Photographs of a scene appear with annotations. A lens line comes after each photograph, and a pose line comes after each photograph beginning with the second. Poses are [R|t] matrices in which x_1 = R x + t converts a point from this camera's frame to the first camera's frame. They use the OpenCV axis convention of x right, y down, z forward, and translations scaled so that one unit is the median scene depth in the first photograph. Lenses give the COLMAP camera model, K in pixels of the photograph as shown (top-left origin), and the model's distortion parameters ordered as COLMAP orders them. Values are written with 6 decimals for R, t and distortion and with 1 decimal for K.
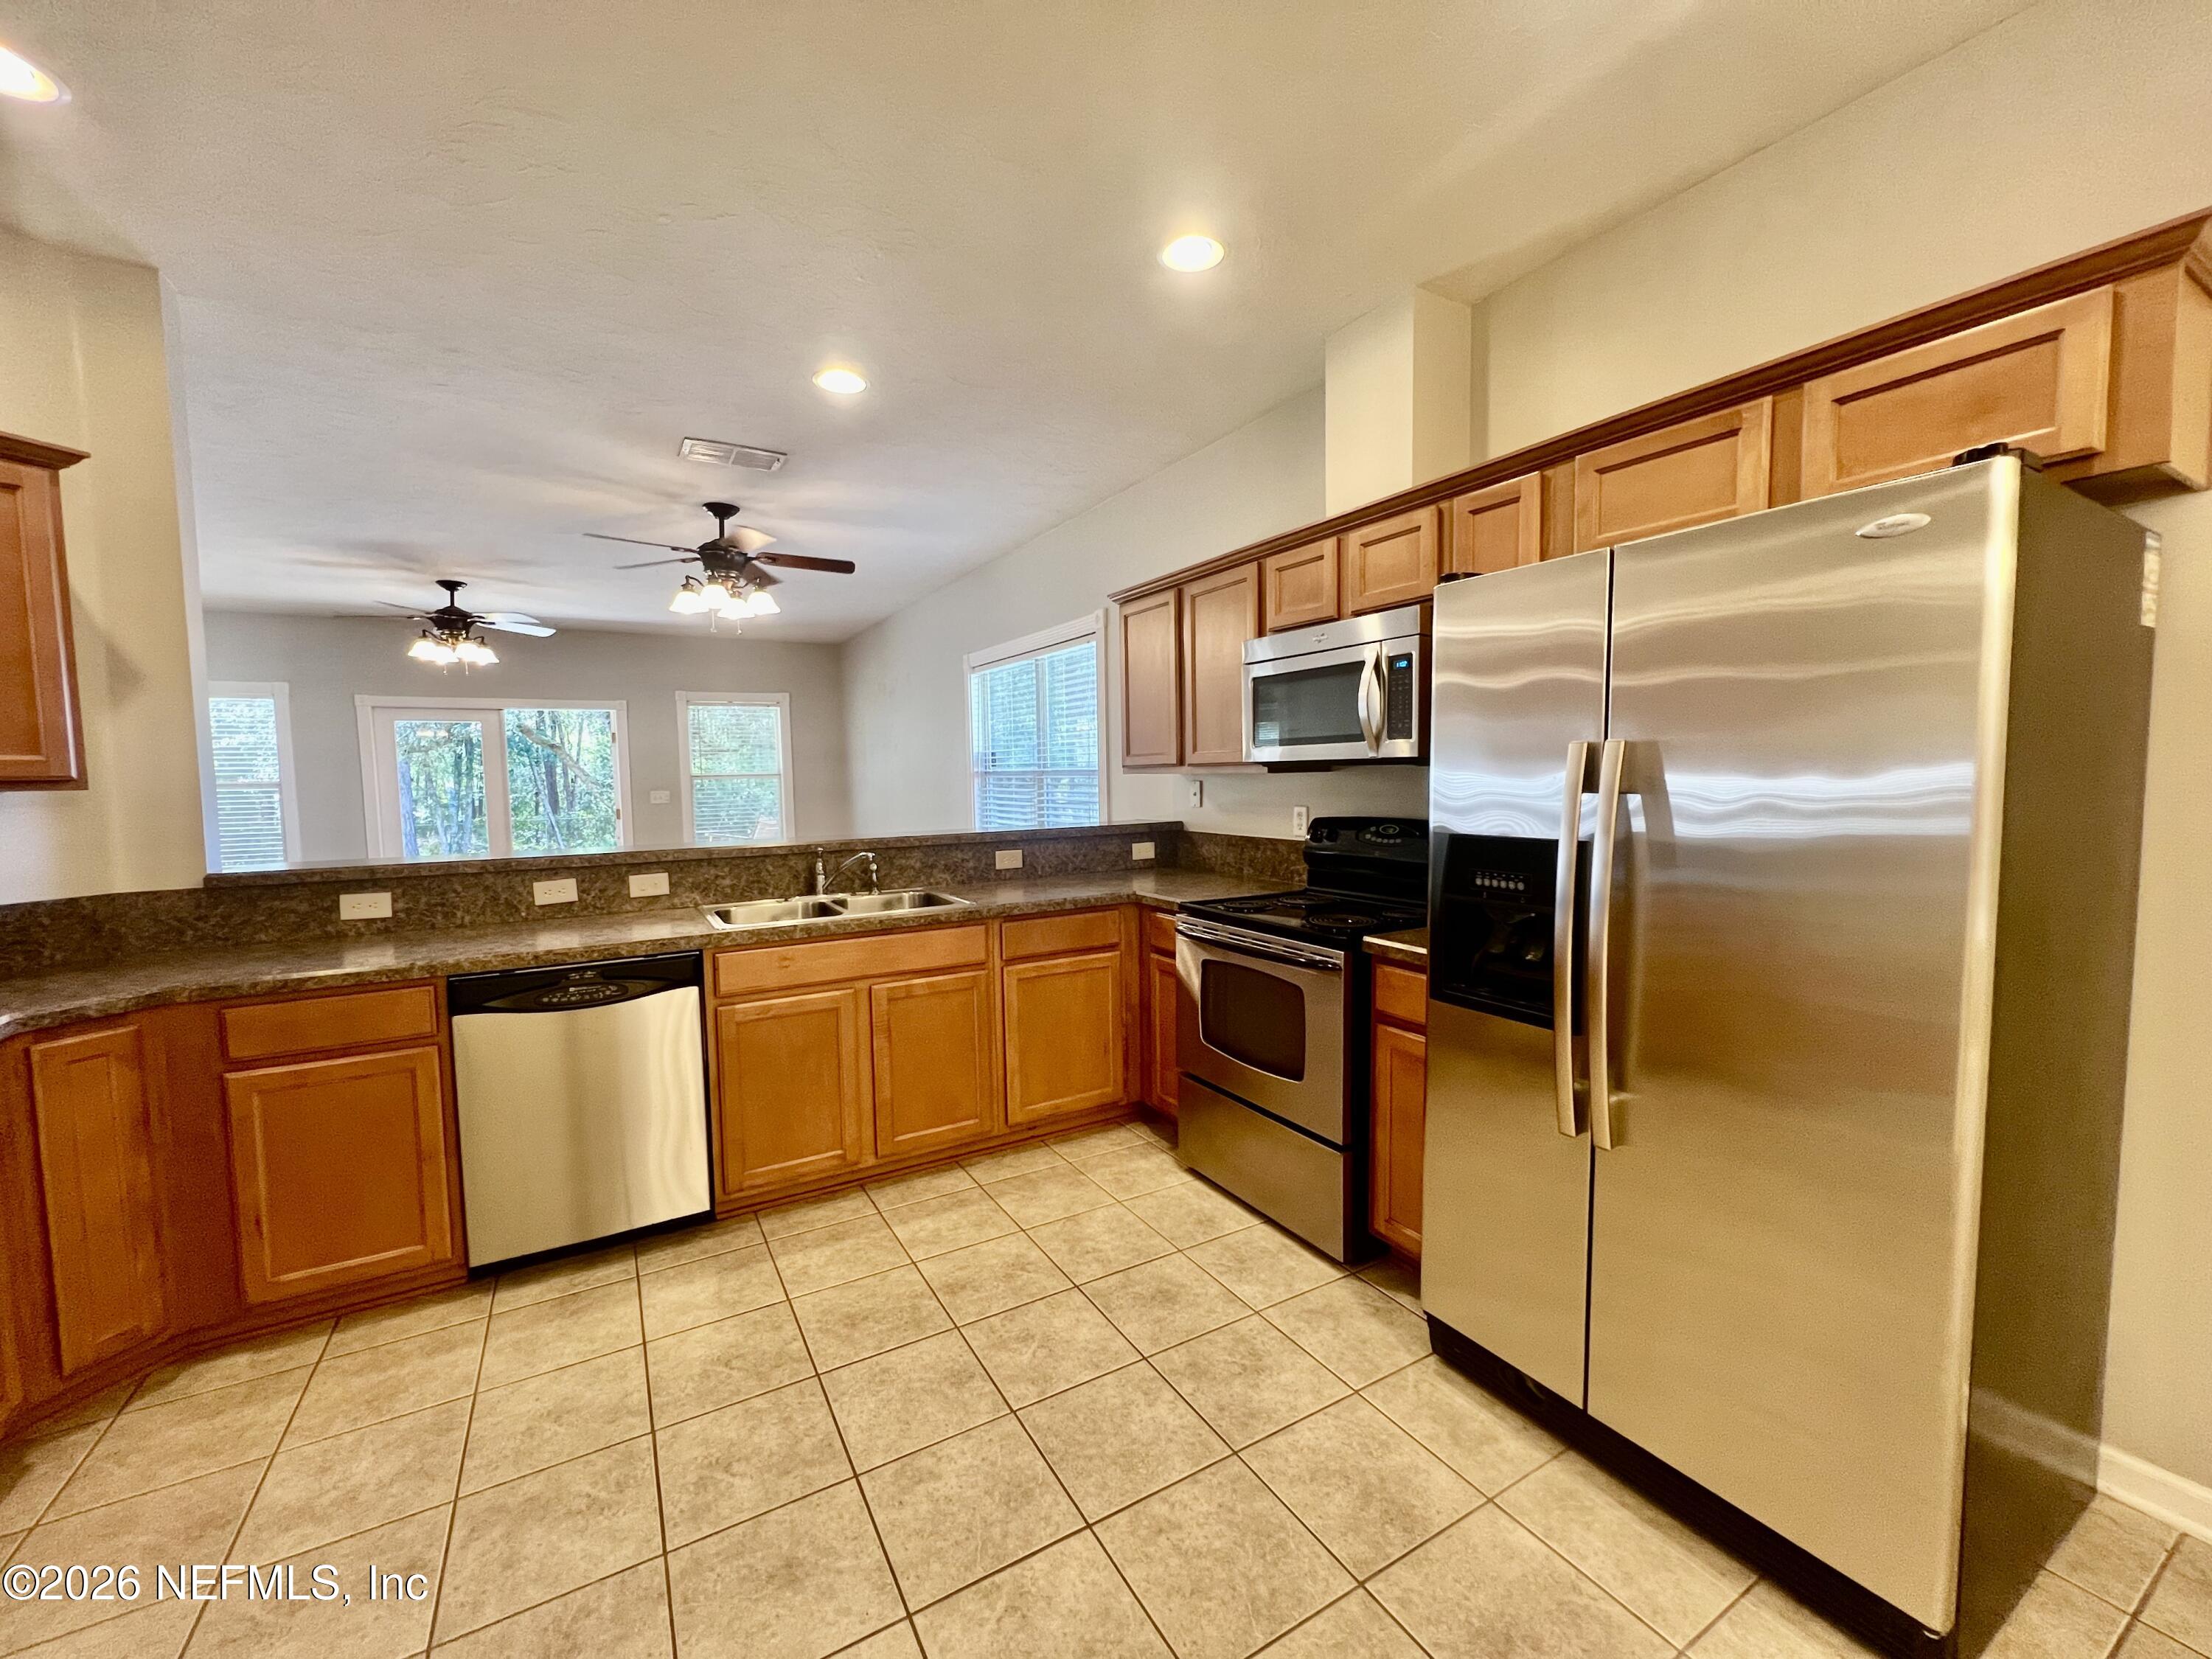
lens RADIAL K [[883.6, 0, 1103.2], [0, 883.6, 835.4], [0, 0, 1]] dist [-0.001004, 0.000048]
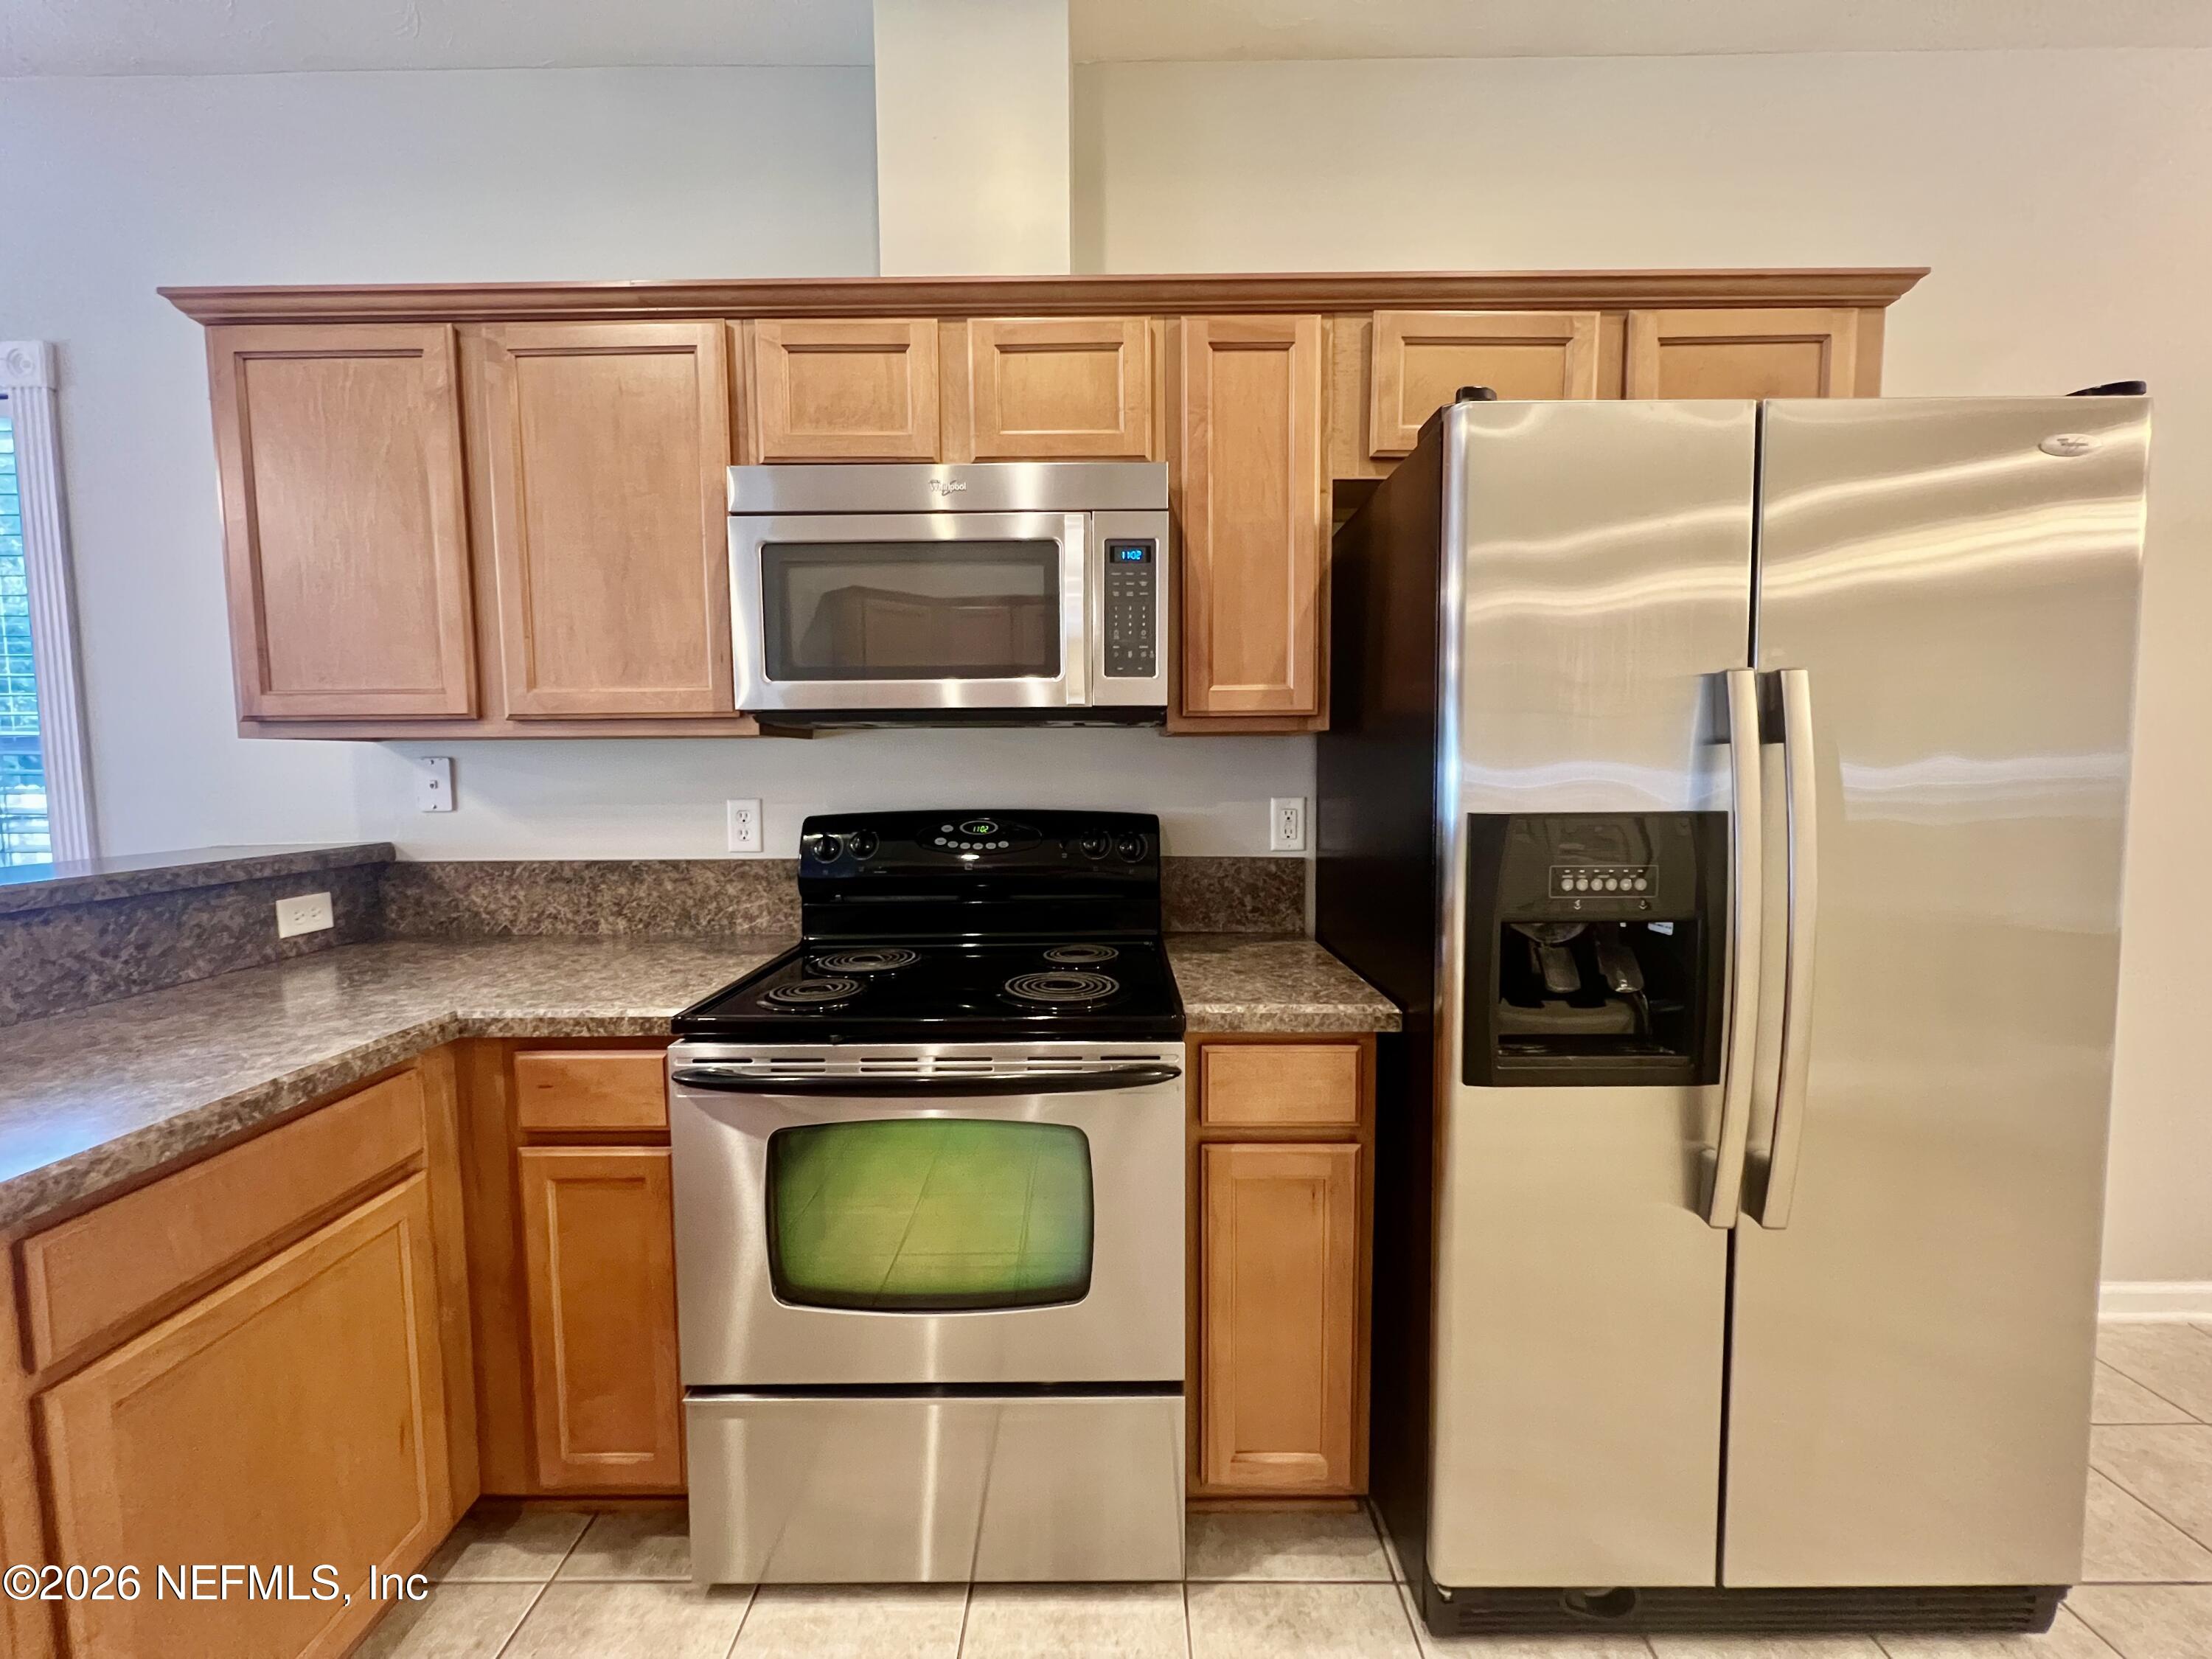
lens RADIAL K [[883.6, 0, 1103.2], [0, 883.6, 835.4], [0, 0, 1]] dist [-0.001004, 0.000048]
pose [[0.507830, -0.054567, 0.859727, -0.203697], [0.061277, 0.997752, 0.027132, -0.014855], [-0.859275, 0.038903, 0.510032, 0.672087]]
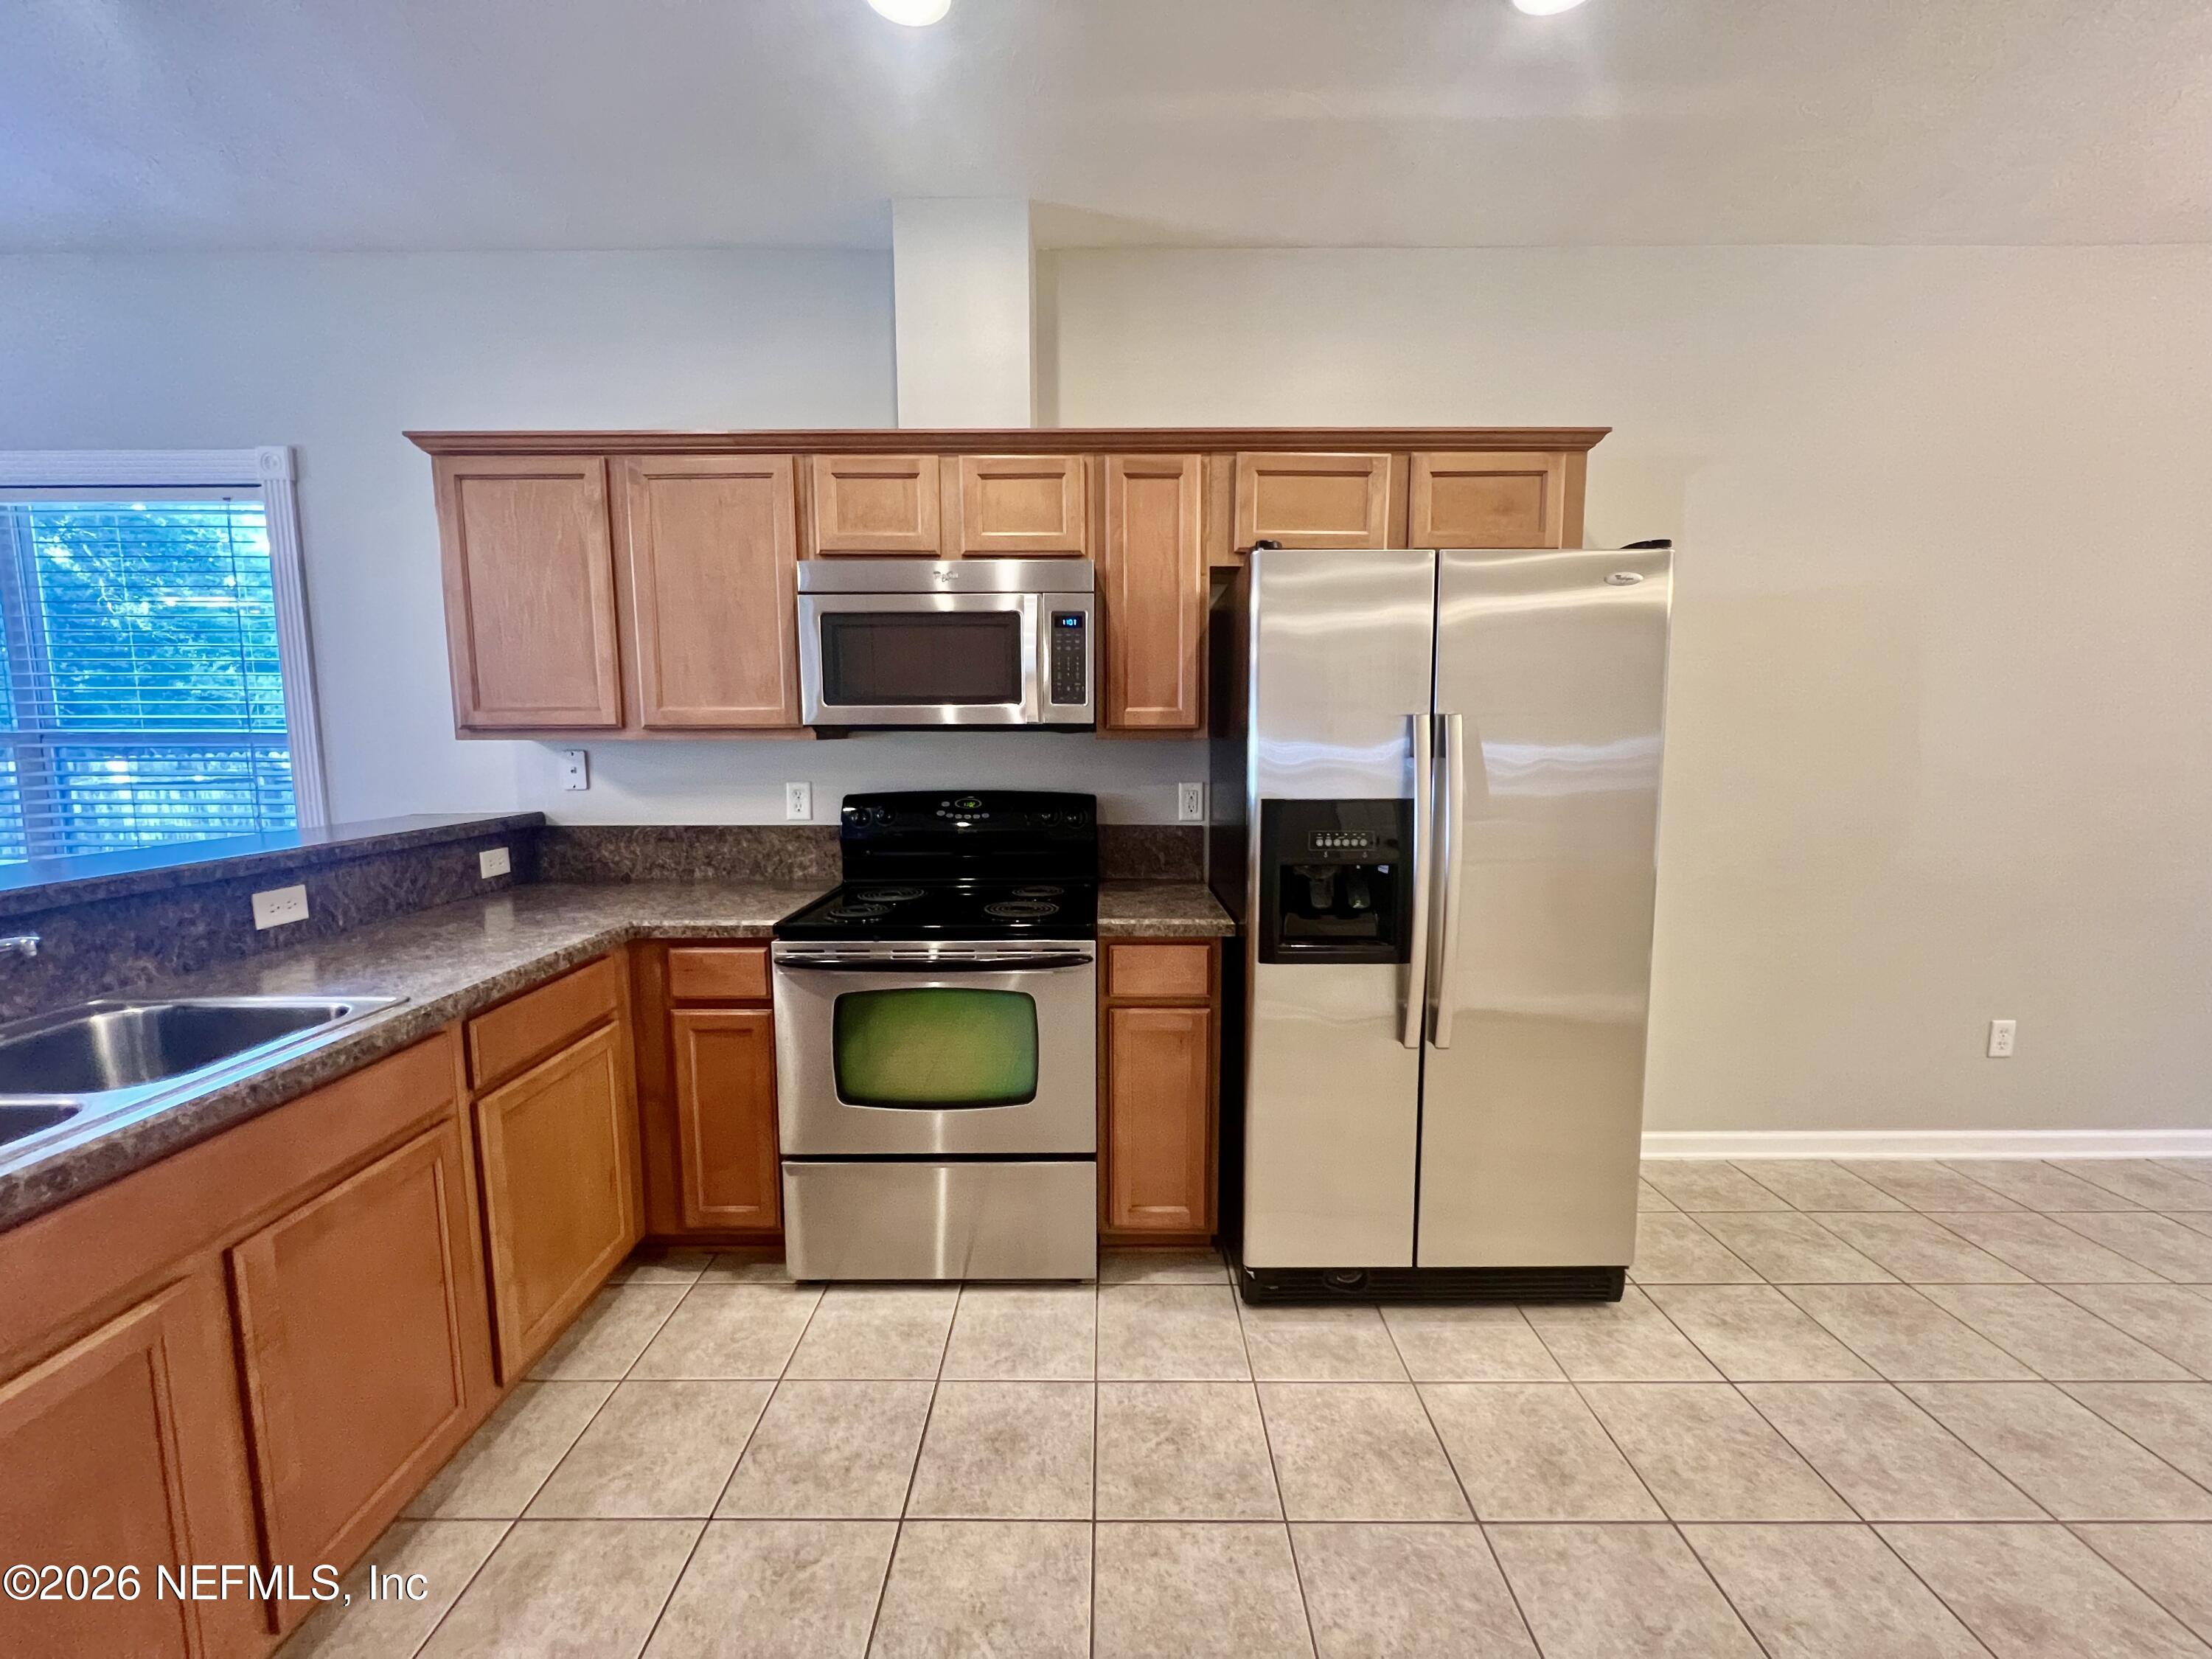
lens RADIAL K [[883.6, 0, 1103.2], [0, 883.6, 835.4], [0, 0, 1]] dist [-0.001004, 0.000048]
pose [[0.505939, -0.084283, 0.858441, -0.430216], [0.057211, 0.996302, 0.064100, -0.027440], [-0.860670, 0.016681, 0.508890, 0.478195]]
